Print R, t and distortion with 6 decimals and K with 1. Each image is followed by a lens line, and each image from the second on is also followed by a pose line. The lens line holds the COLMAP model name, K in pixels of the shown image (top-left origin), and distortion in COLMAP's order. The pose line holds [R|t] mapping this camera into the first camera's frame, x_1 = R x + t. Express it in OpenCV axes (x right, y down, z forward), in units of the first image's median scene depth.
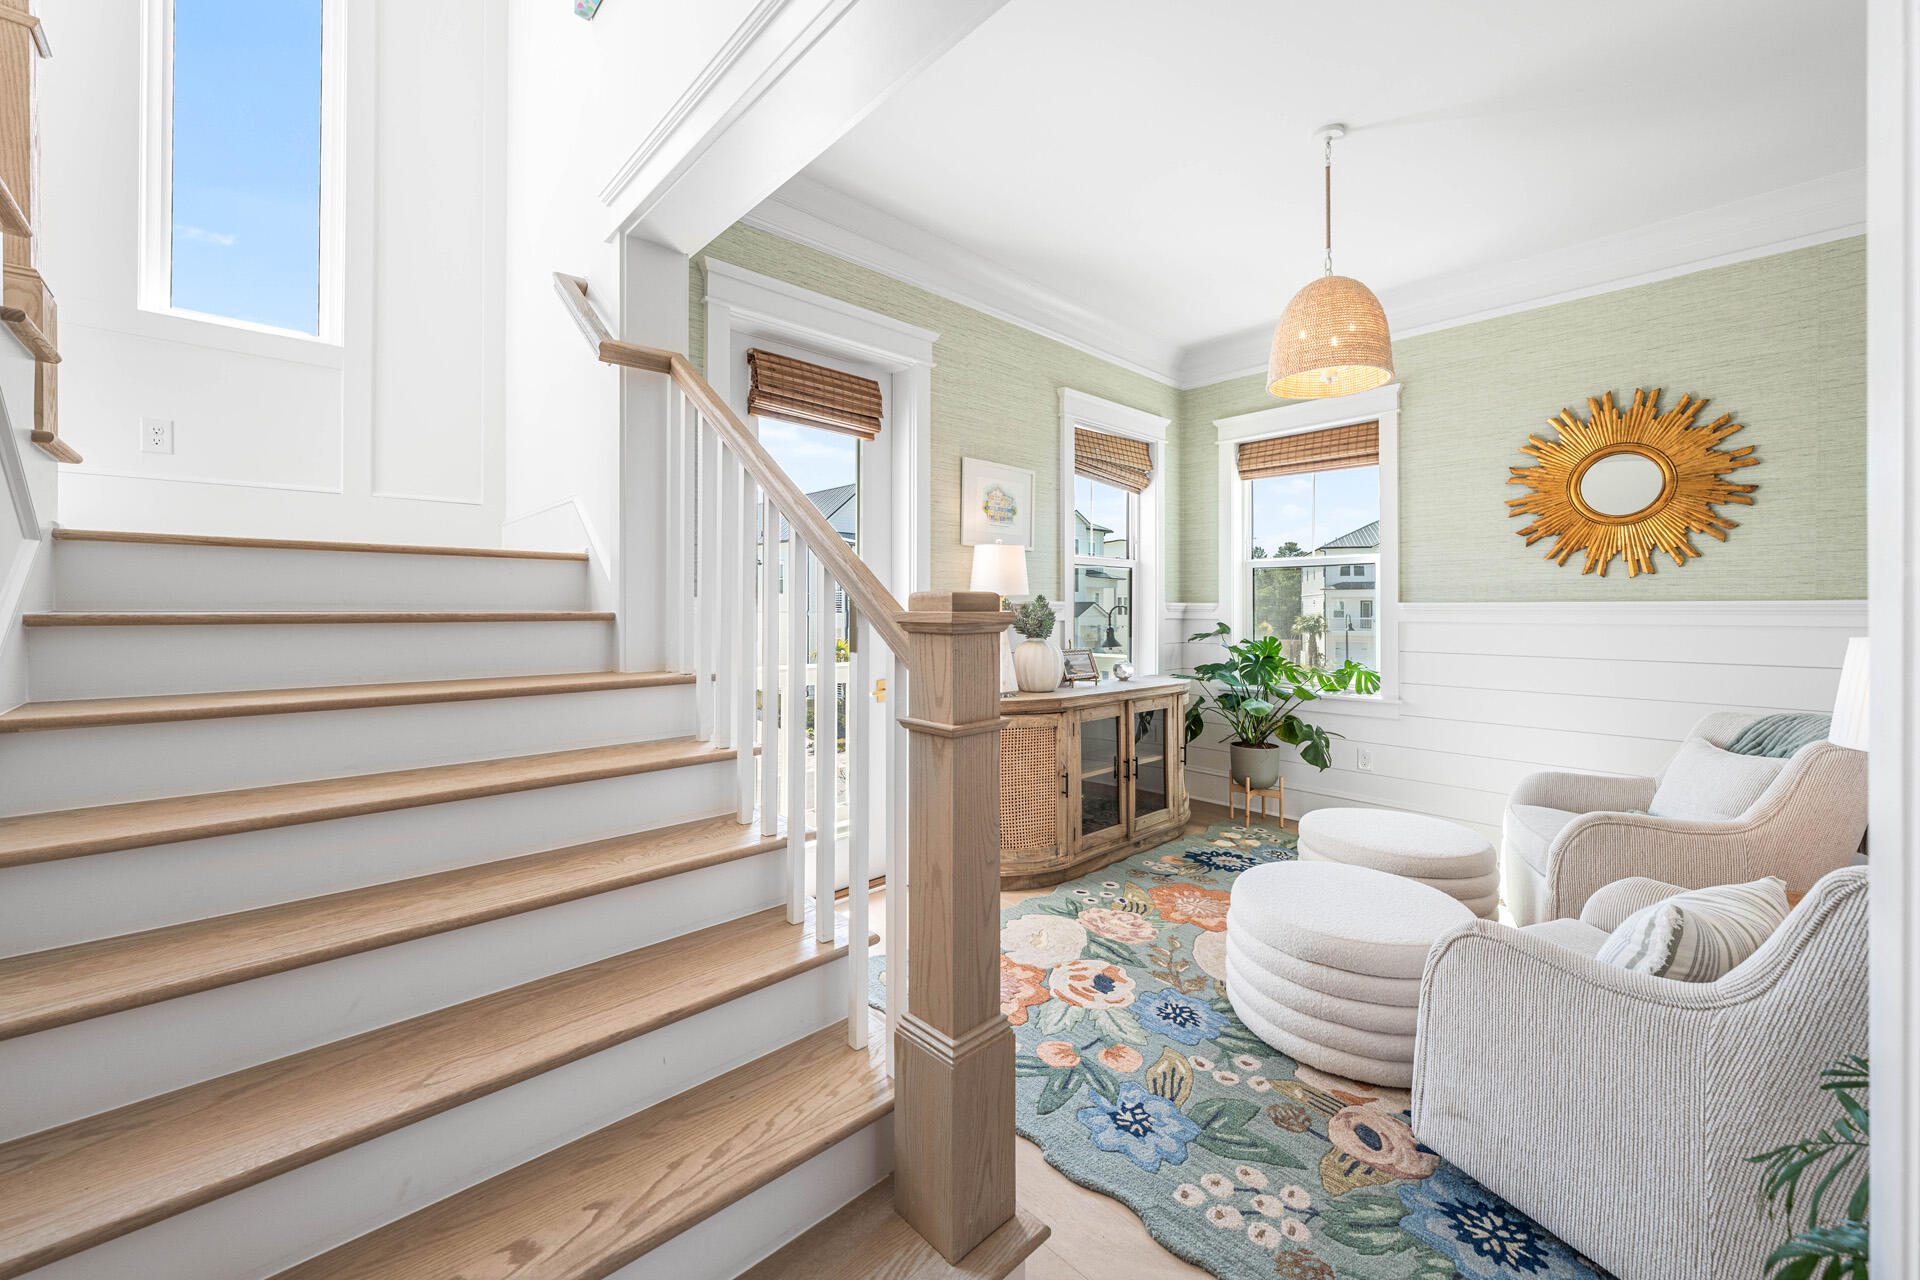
lens RADIAL K [[739.0, 0, 947.8], [0, 739.0, 599.3], [0, 0, 1]] dist [0.000441, -0.000036]
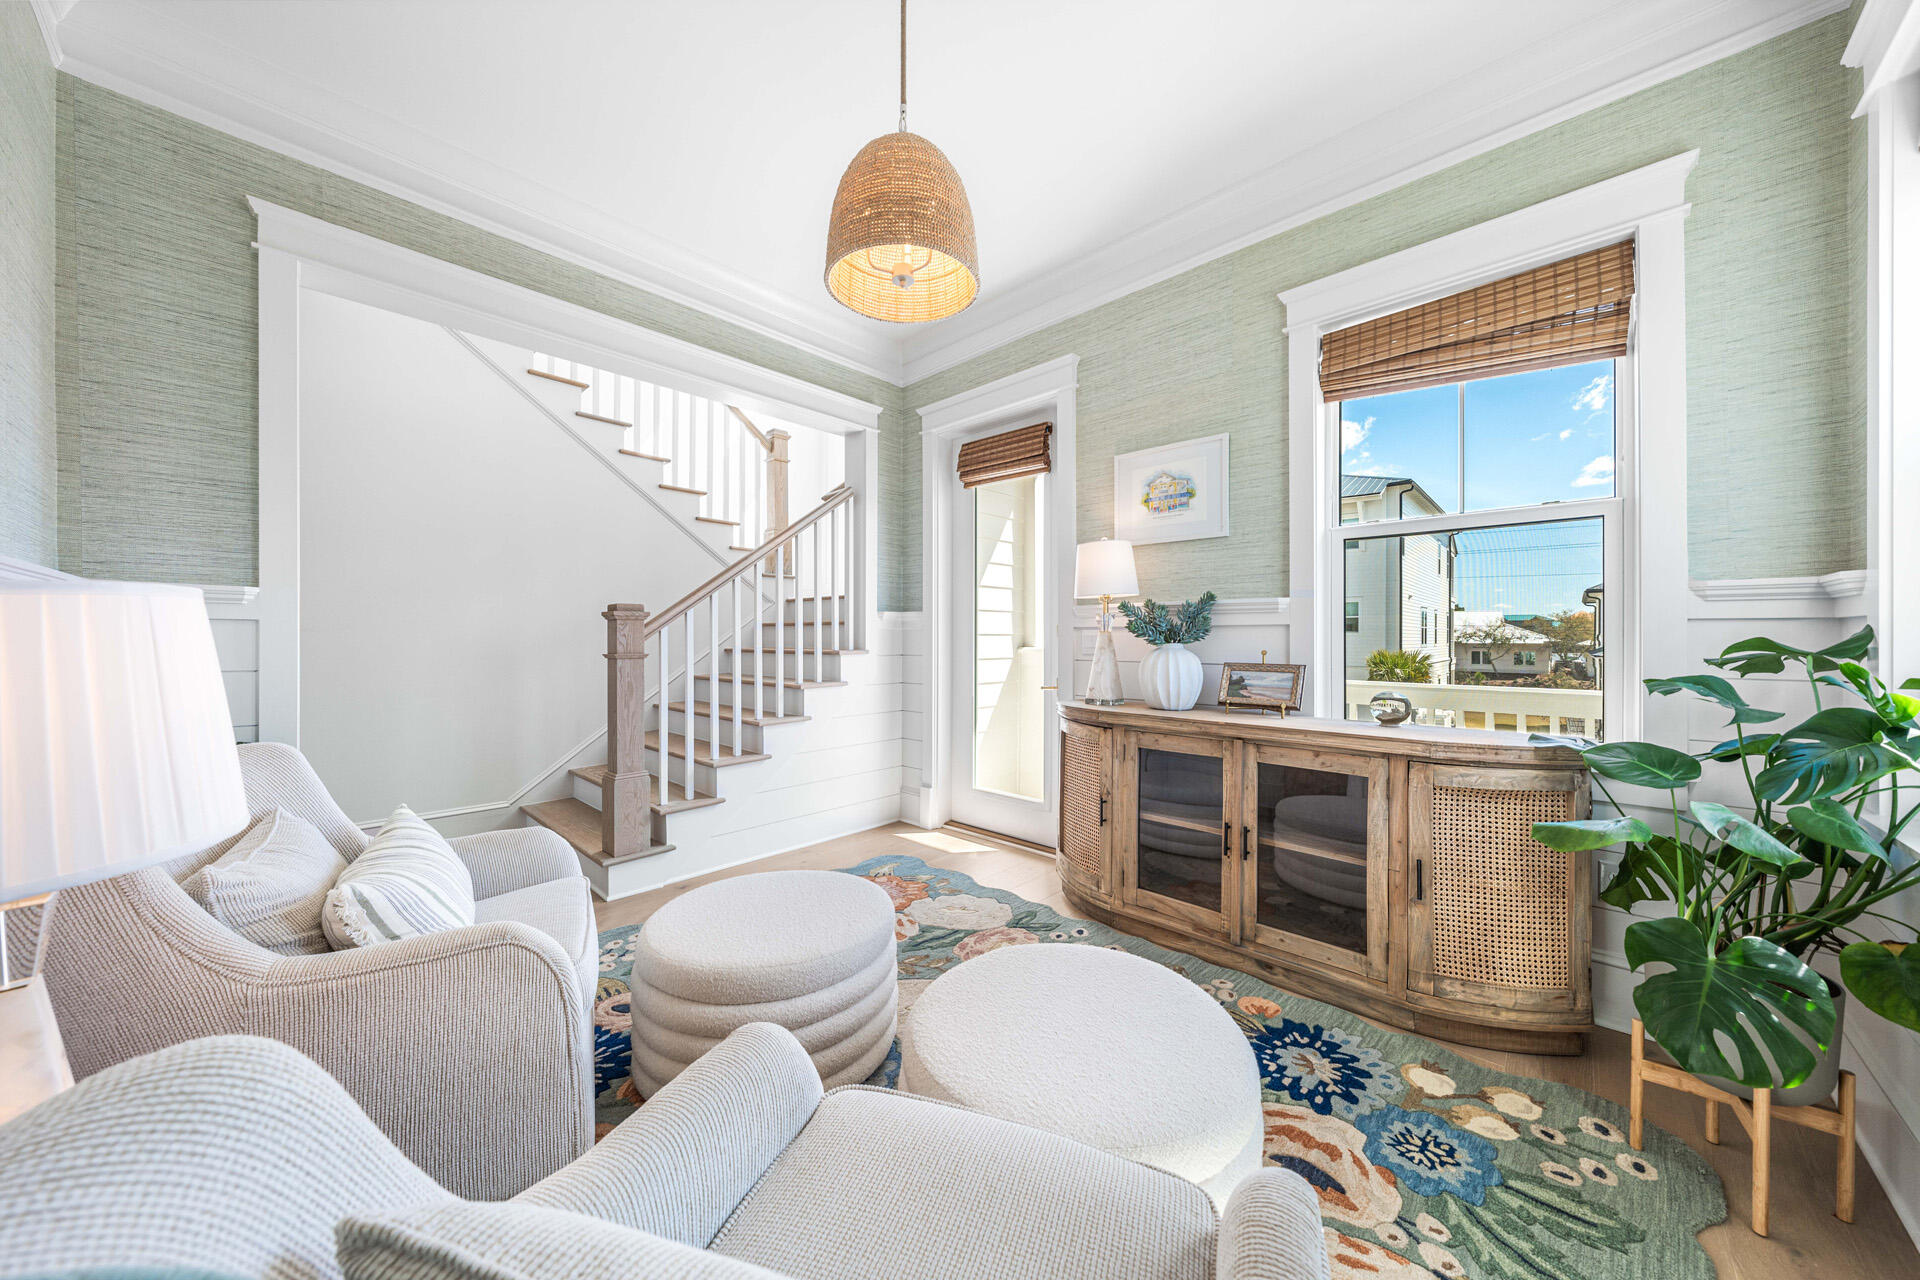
lens RADIAL K [[649.1, 0, 972.3], [0, 649.1, 638.1], [0, 0, 1]] dist [-0.000035, 0.000033]
pose [[0.073275, -0.003507, -0.997306, 0.875849], [0.008336, 0.999961, -0.002904, 0.047644], [0.997277, -0.008100, 0.073302, 0.767109]]
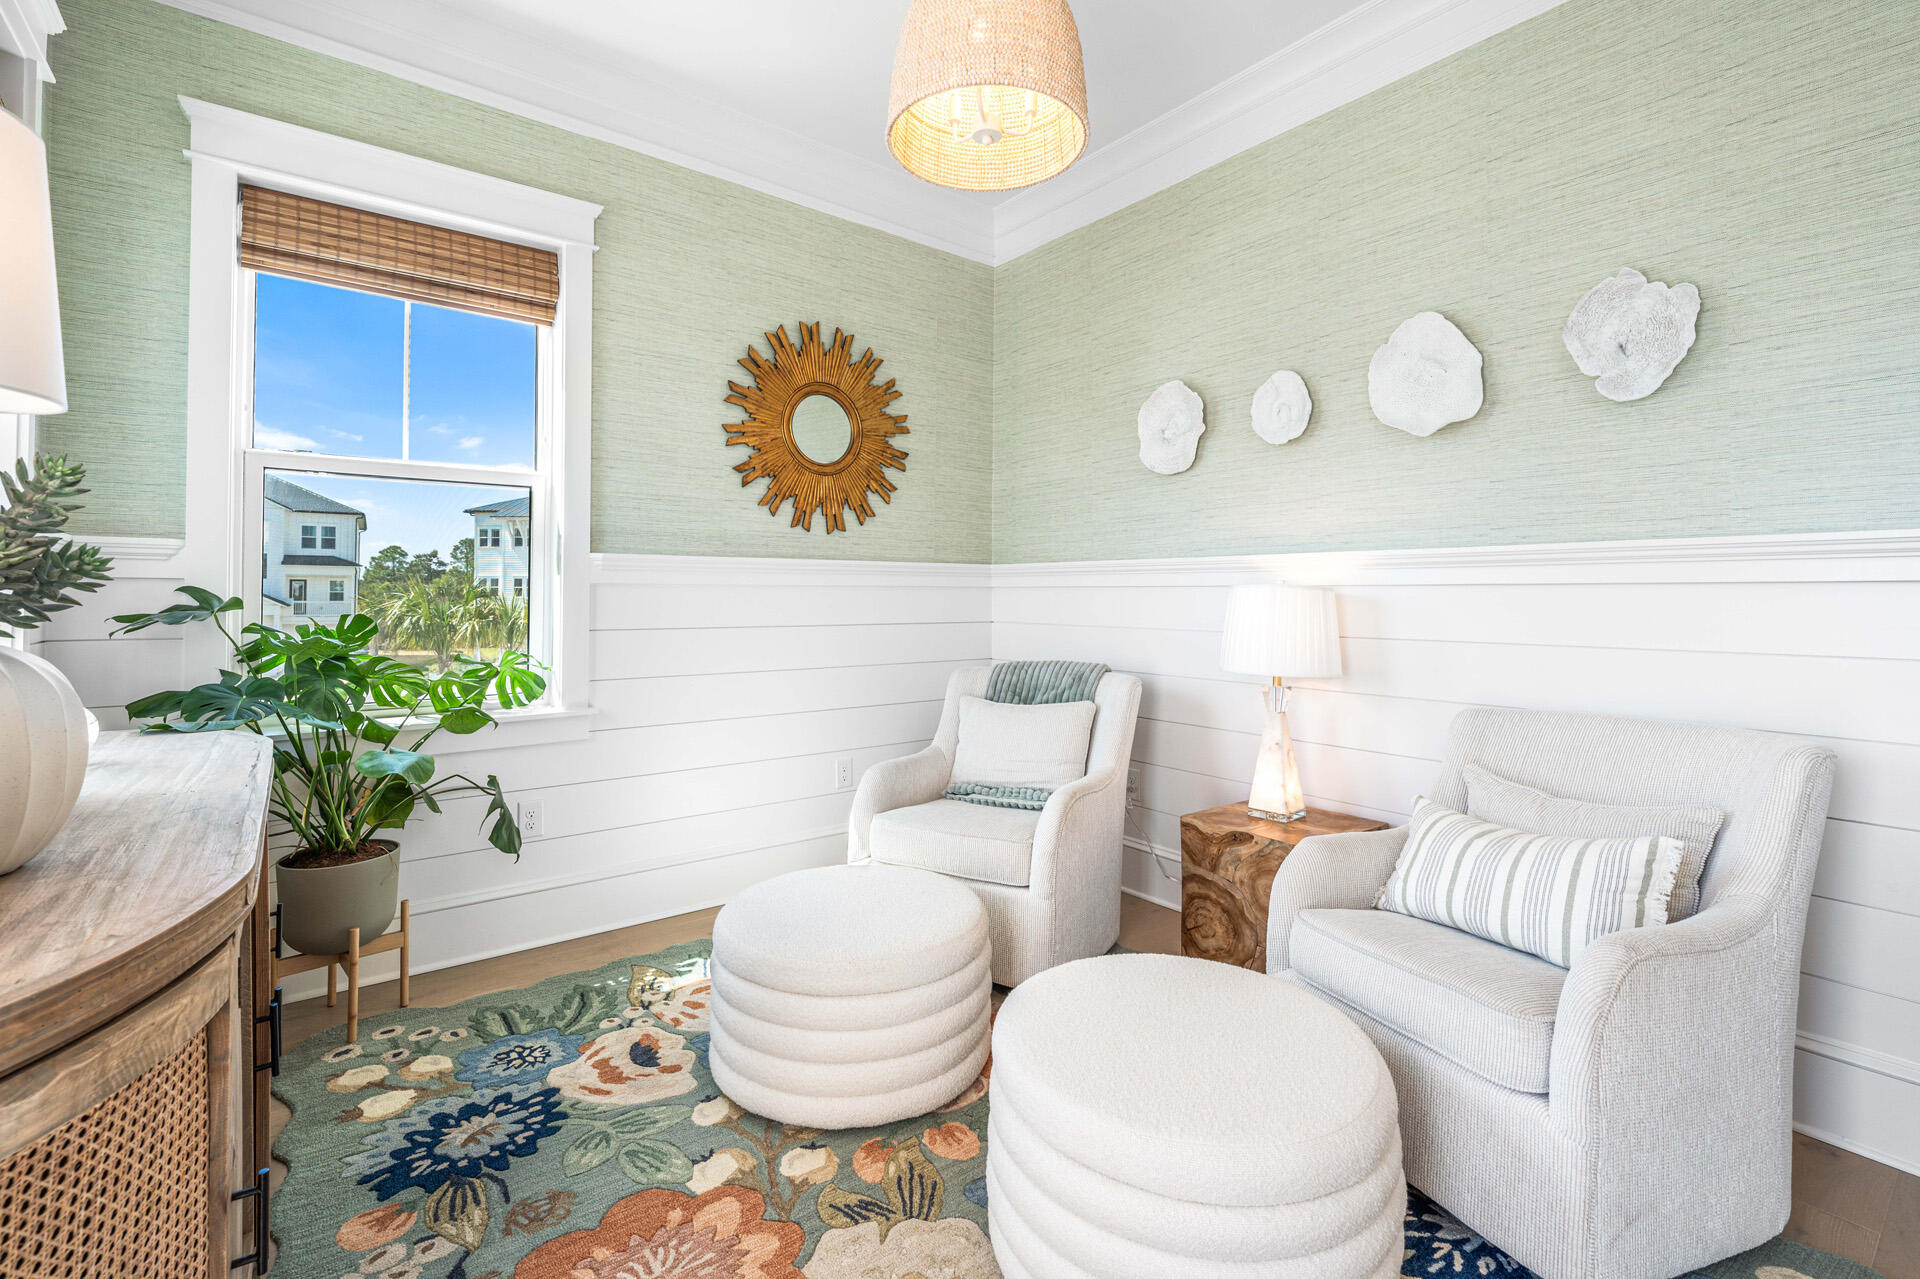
lens RADIAL K [[853.4, 0, 956.8], [0, 853.4, 583.4], [0, 0, 1]] dist [-0.000551, -0.000145]
pose [[0.090707, 0.015019, 0.995764, -0.095341], [-0.013253, 0.999816, -0.013873, 0.041968], [-0.995789, -0.011938, 0.090890, 0.722997]]
